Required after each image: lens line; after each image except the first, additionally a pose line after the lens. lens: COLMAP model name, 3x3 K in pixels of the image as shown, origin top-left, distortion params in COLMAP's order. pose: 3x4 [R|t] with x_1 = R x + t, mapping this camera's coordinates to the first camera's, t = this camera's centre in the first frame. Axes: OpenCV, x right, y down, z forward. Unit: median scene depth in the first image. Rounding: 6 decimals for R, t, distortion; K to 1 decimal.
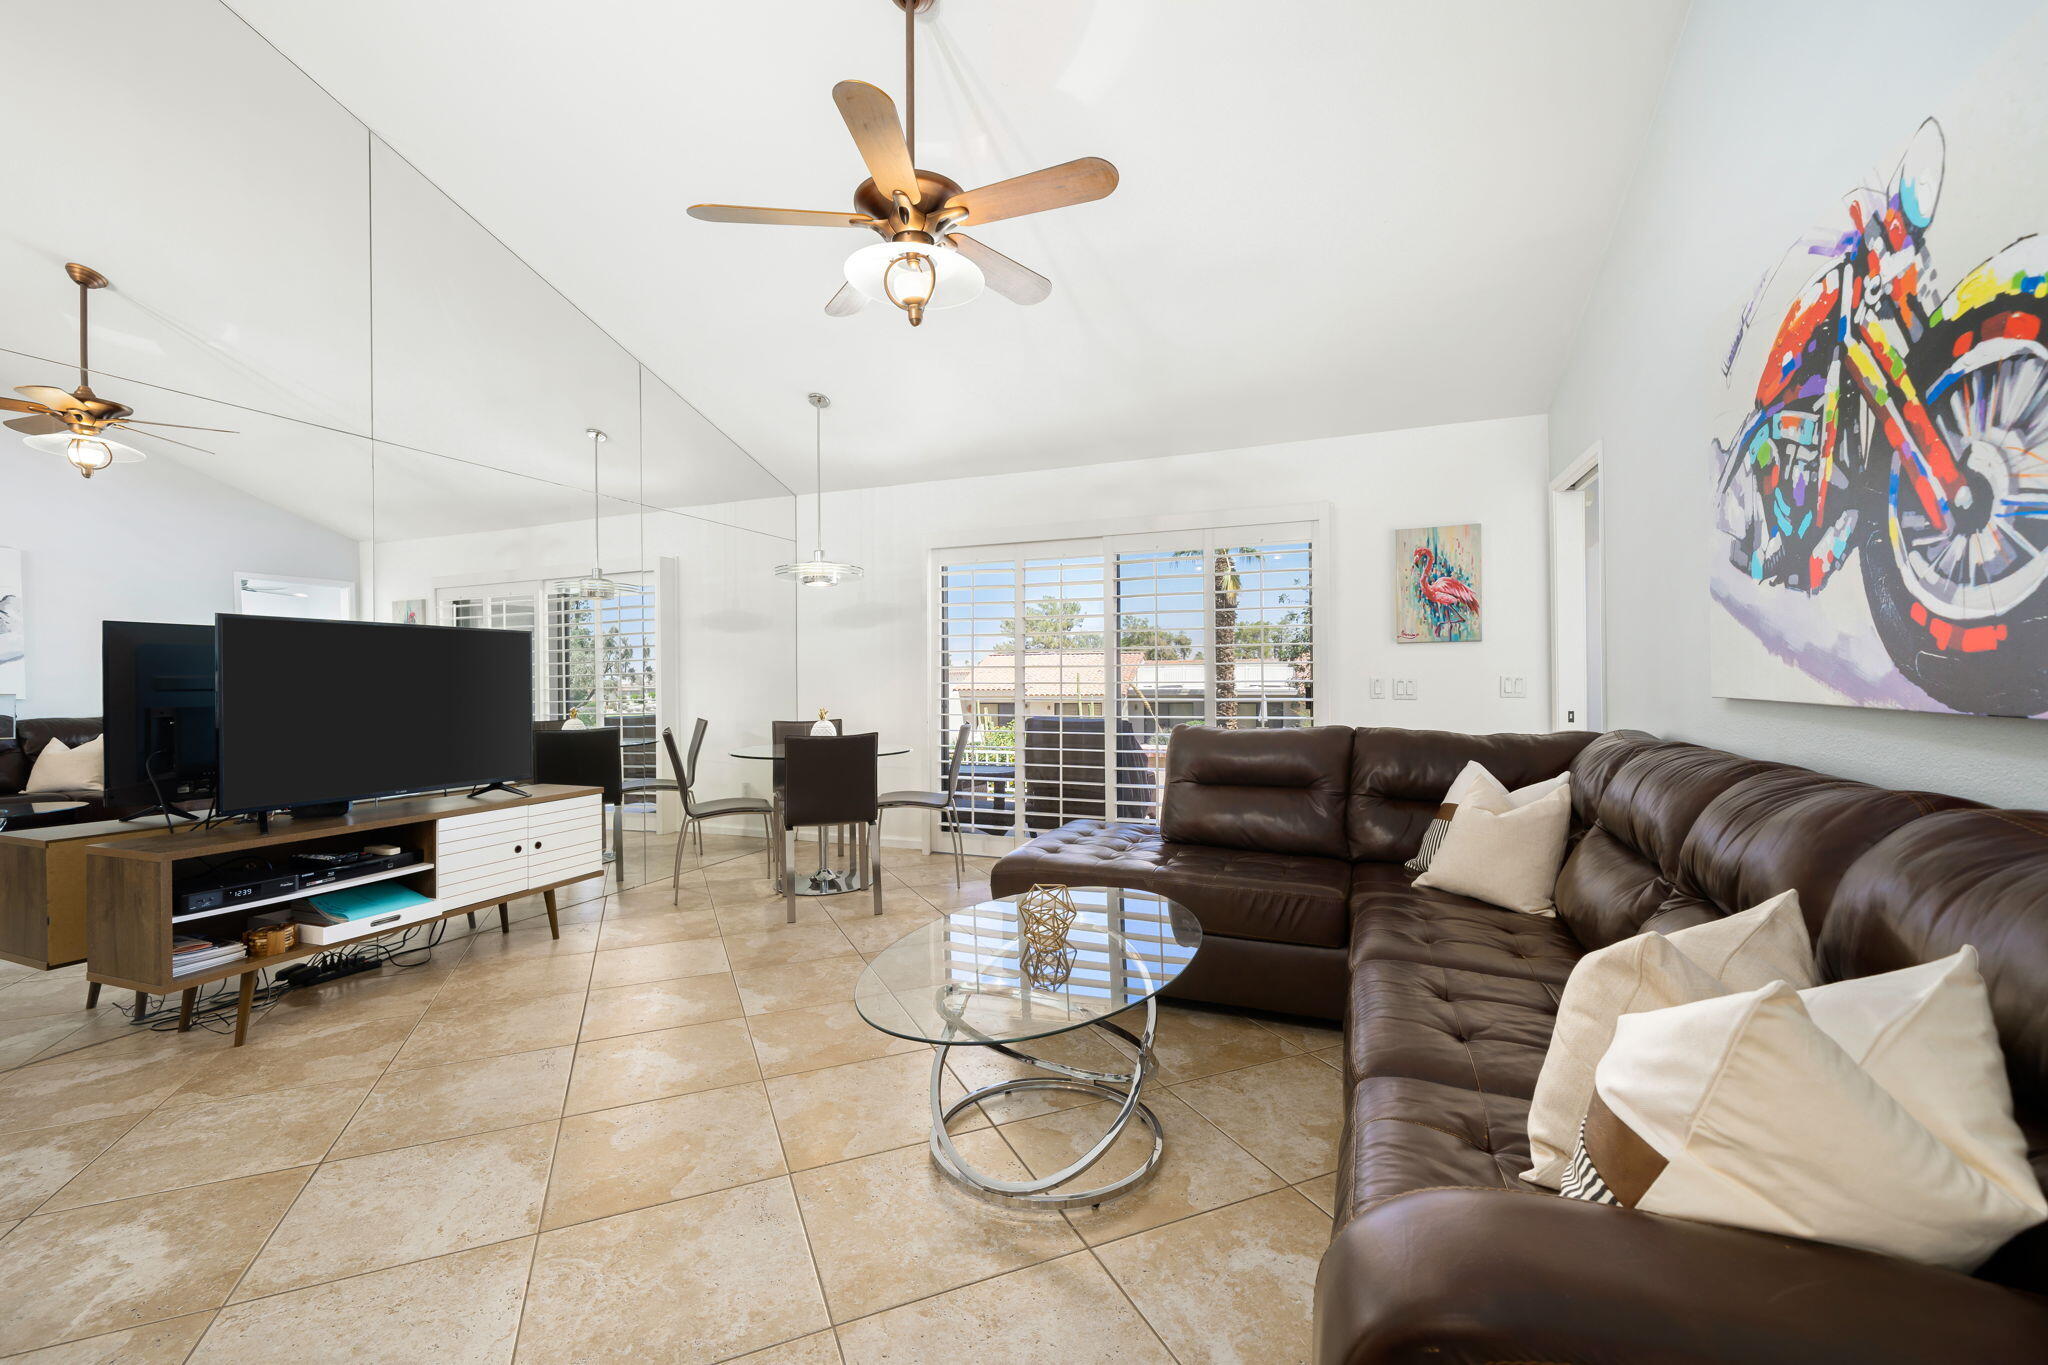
lens RADIAL K [[854.0, 0, 1028.2], [0, 854.0, 678.4], [0, 0, 1]] dist [-0.001594, -0.000069]
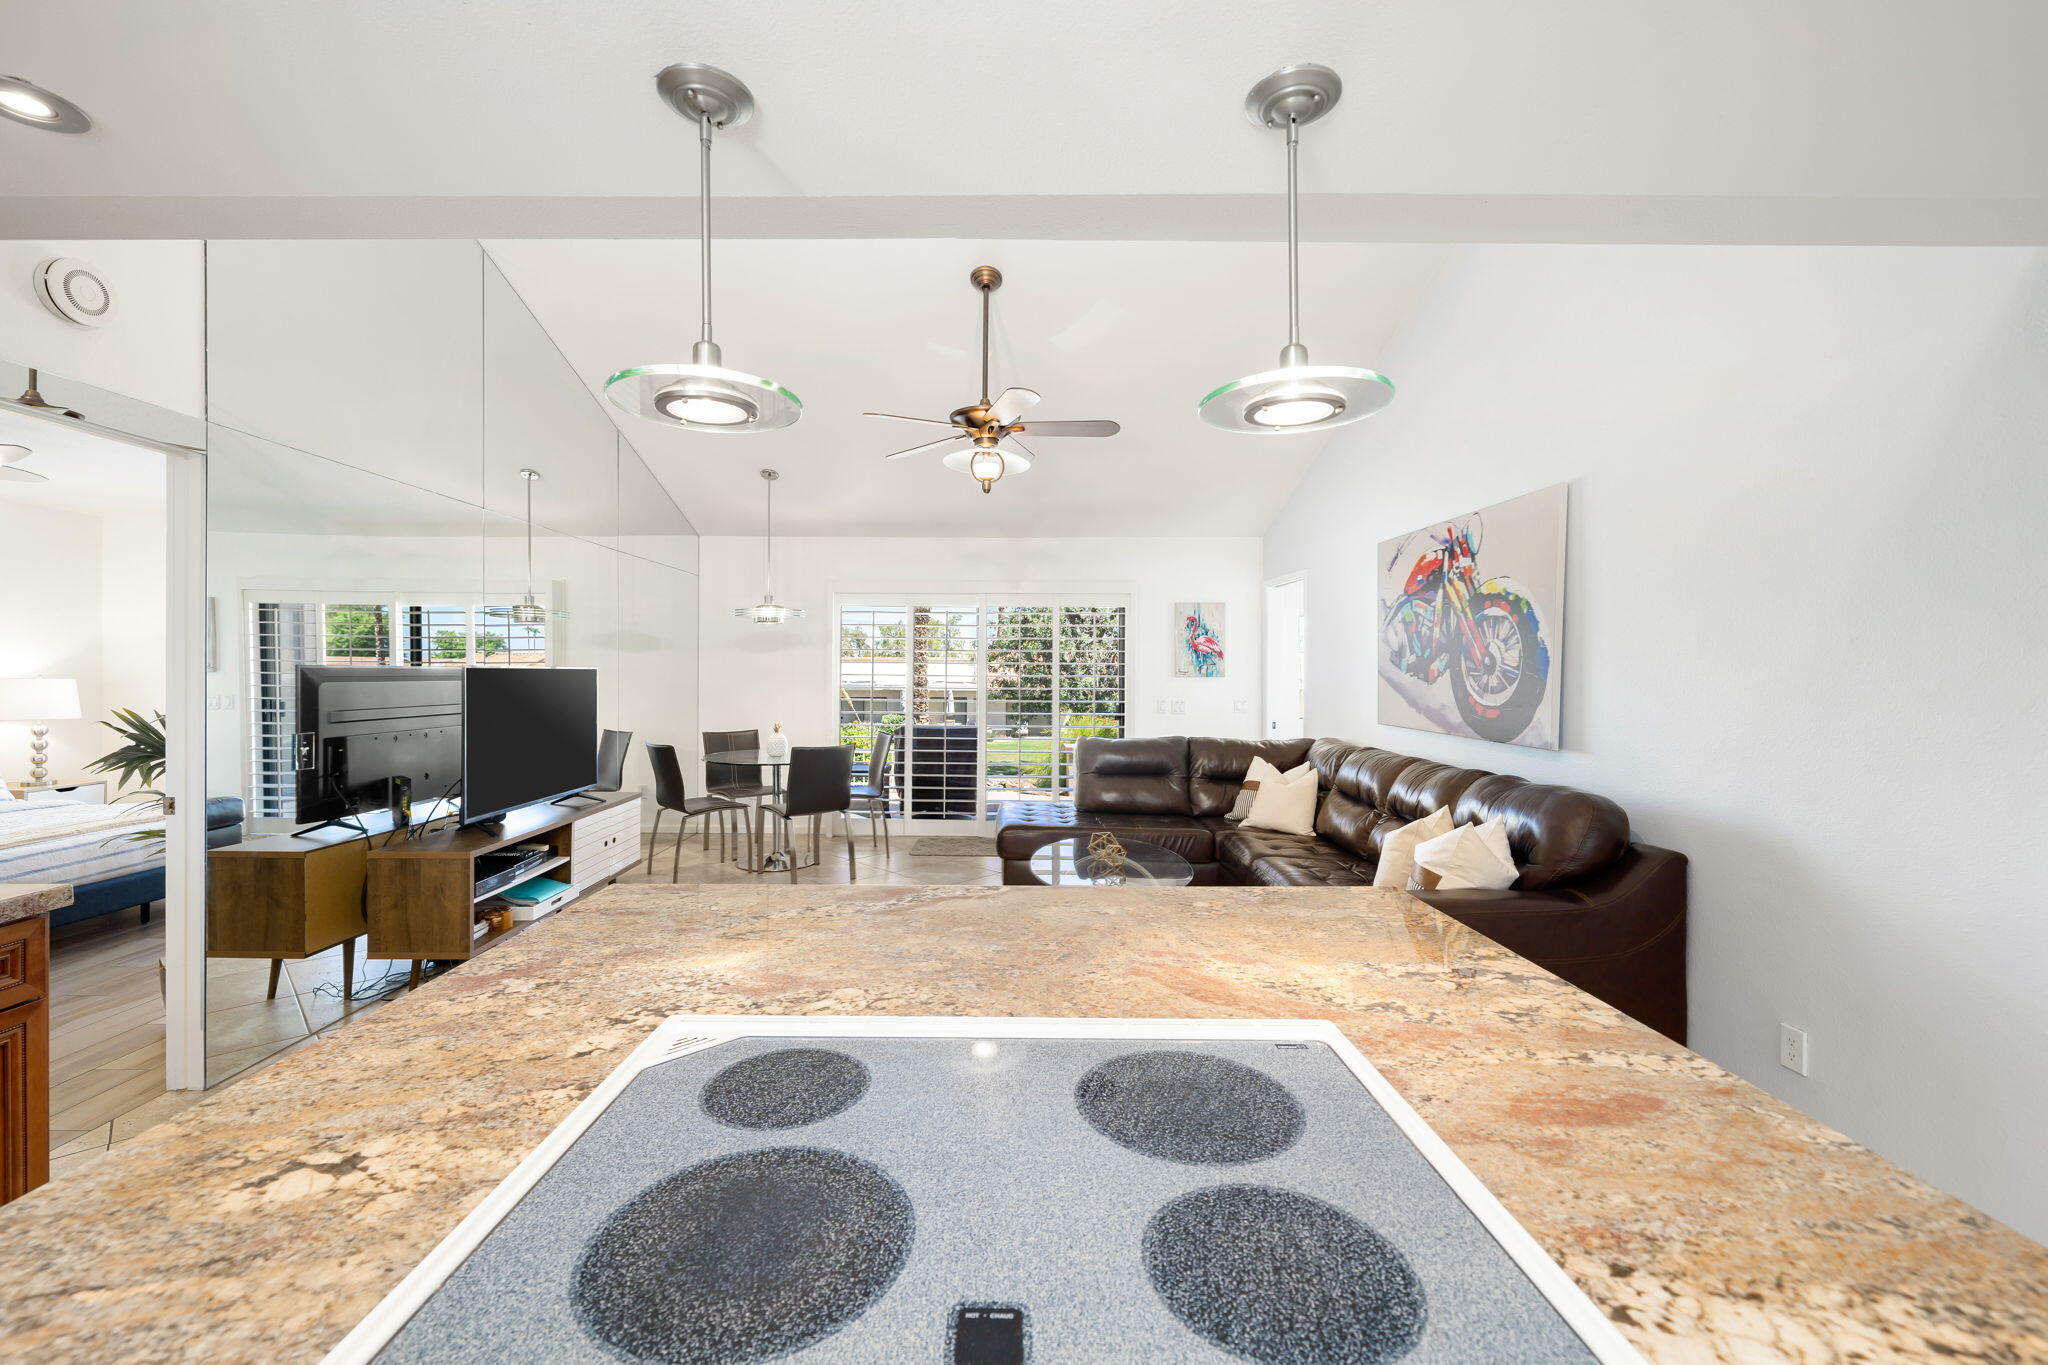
lens RADIAL K [[837.8, 0, 1005.0], [0, 837.8, 671.4], [0, 0, 1]] dist [0.001524, 0.000740]
pose [[0.931578, 0.012085, 0.363341, -0.631895], [-0.012880, 0.999917, -0.000235, -0.075987], [-0.363313, -0.004461, 0.931656, -0.451727]]
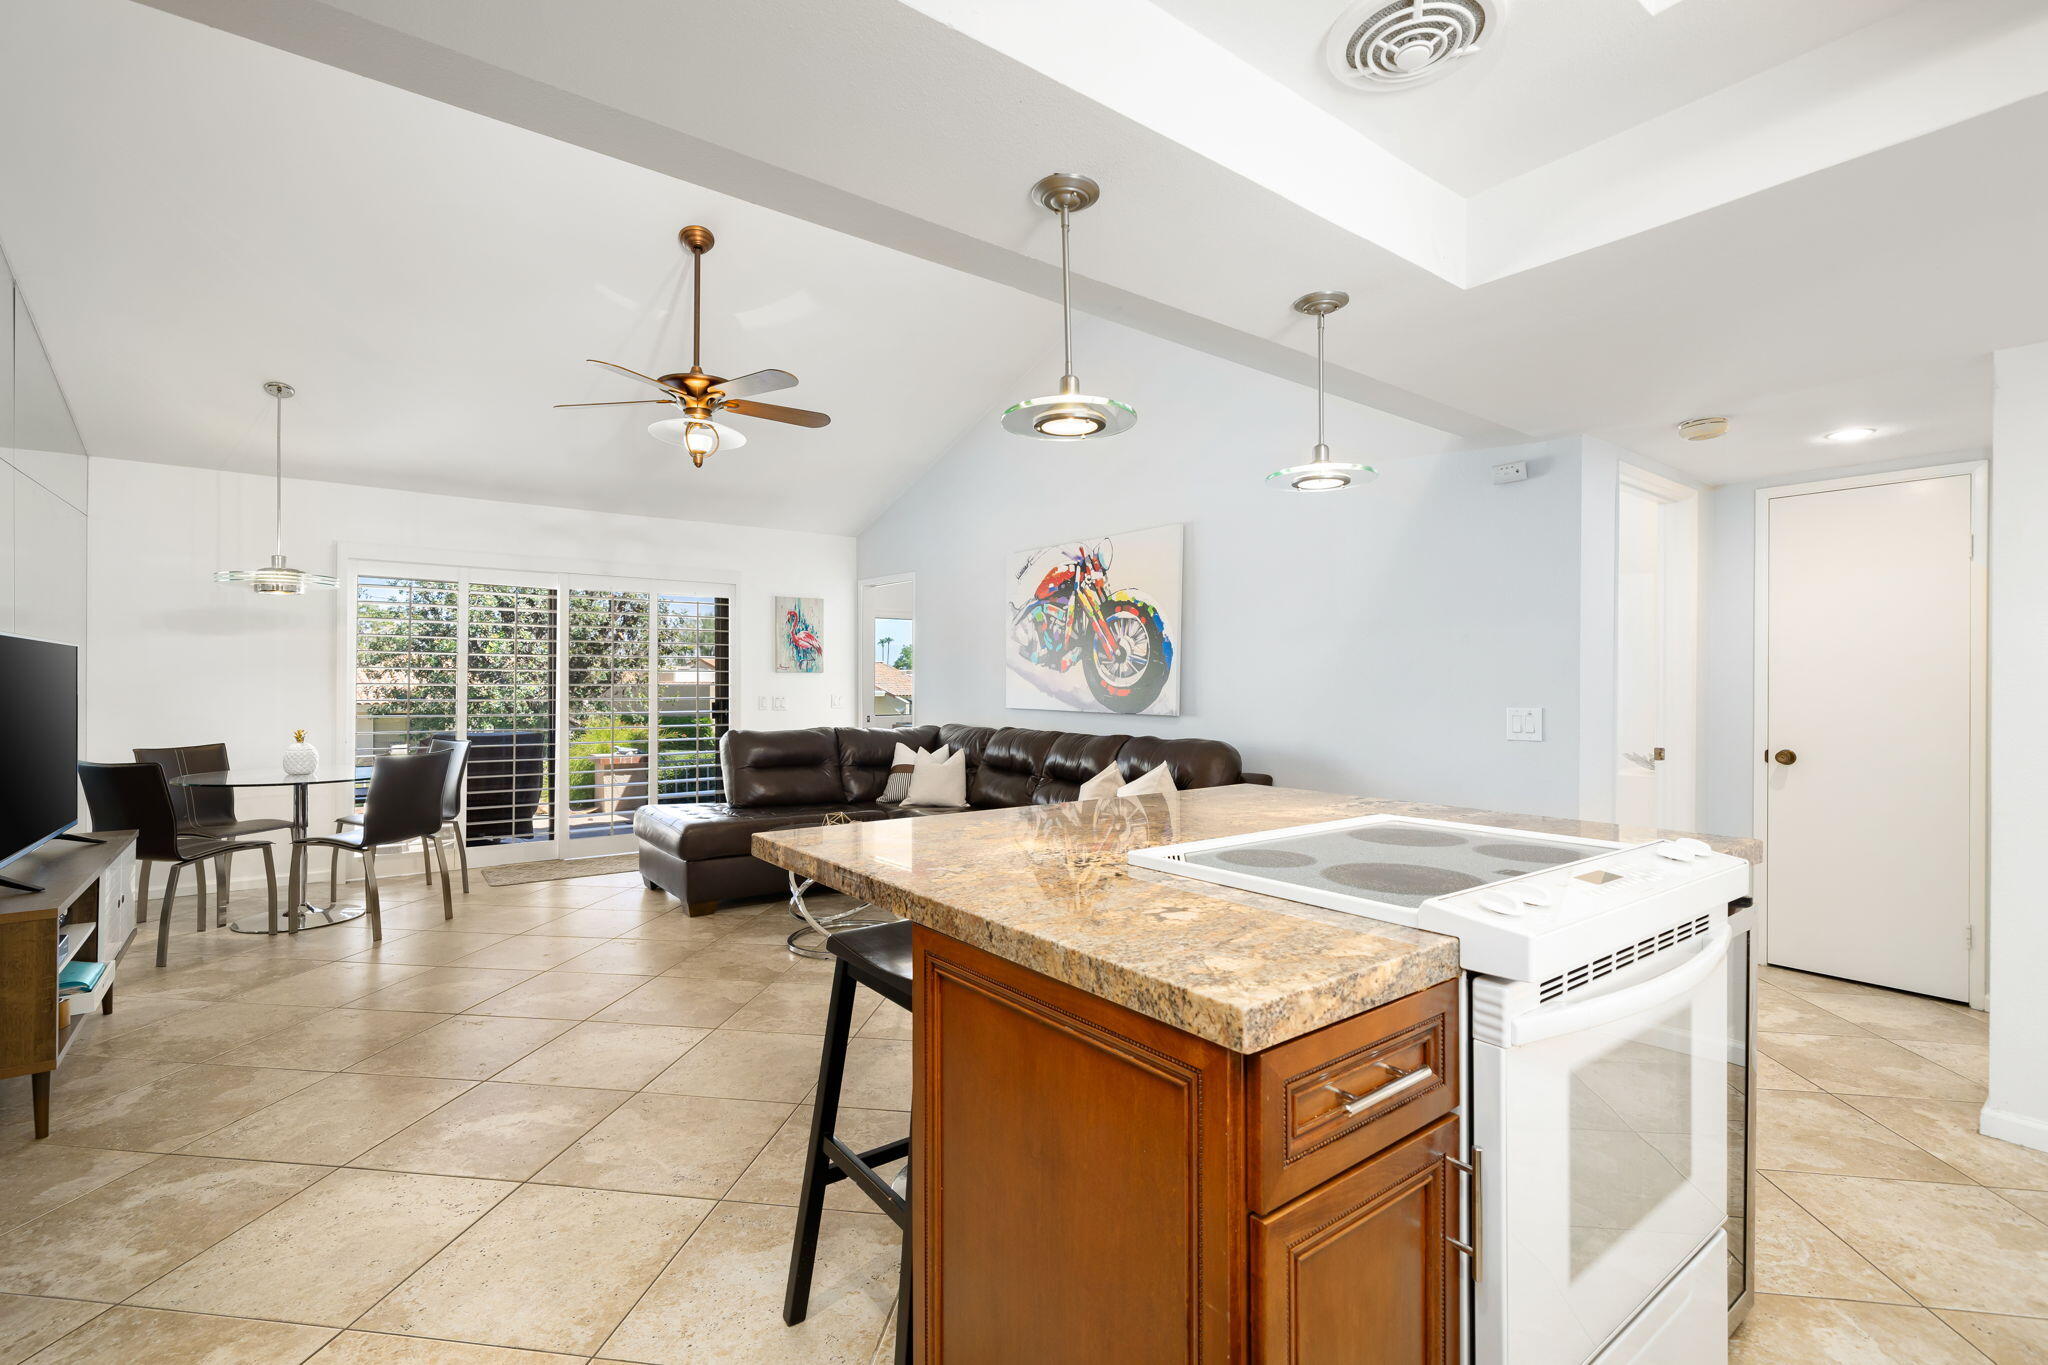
lens RADIAL K [[916.3, 0, 1015.7], [0, 916.3, 679.2], [0, 0, 1]] dist [0.002968, 0.000282]
pose [[0.519377, 0.013639, 0.854436, -1.151813], [-0.008626, 0.999905, -0.010717, -0.026658], [-0.854502, -0.001804, 0.519446, -0.300734]]
